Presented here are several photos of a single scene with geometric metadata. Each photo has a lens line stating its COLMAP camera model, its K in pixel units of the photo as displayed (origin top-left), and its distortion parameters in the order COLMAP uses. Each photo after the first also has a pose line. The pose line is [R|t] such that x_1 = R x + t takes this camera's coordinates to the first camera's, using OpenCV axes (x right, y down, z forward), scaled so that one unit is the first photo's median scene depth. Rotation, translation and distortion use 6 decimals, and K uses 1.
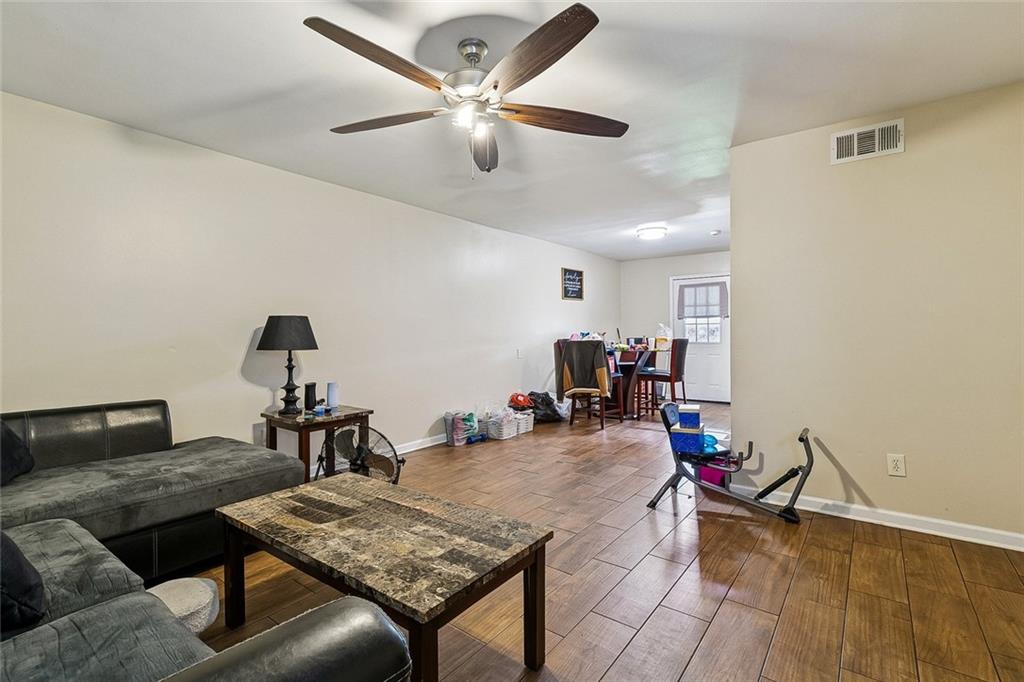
lens RADIAL K [[470.4, 0, 512.1], [0, 470.4, 337.7], [0, 0, 1]] dist [0.012910, -0.000905]
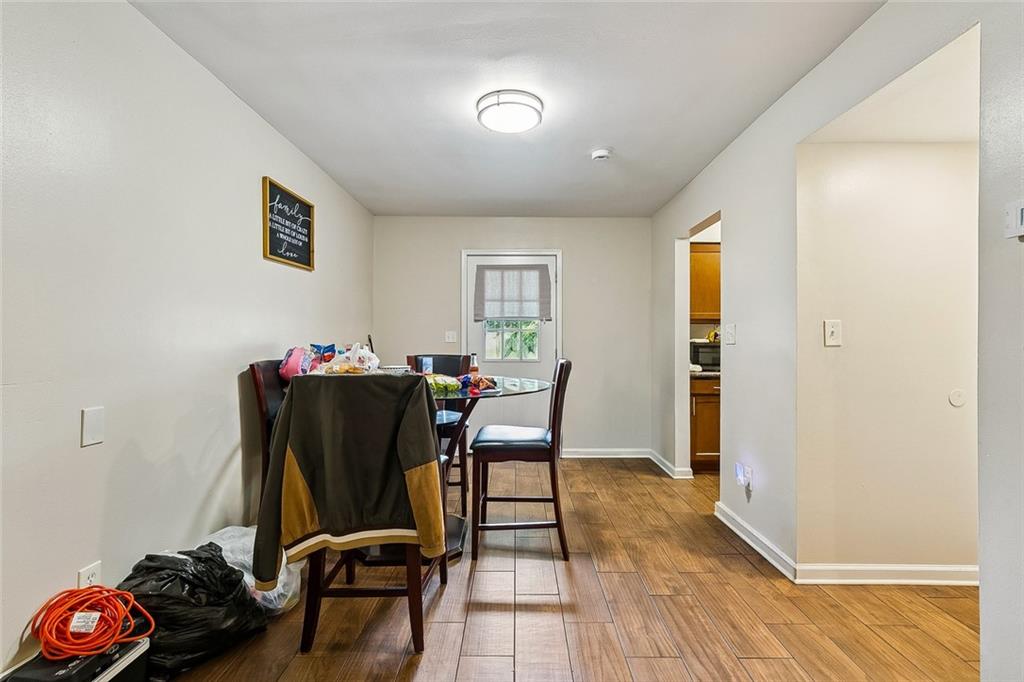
lens RADIAL K [[470.4, 0, 511.7], [0, 470.4, 337.8], [0, 0, 1]] dist [0.012910, -0.000905]
pose [[0.804199, 0.012450, 0.594230, 0.039215], [-0.003961, 0.999871, -0.015589, -0.010657], [-0.594347, 0.010183, 0.804144, 0.548938]]
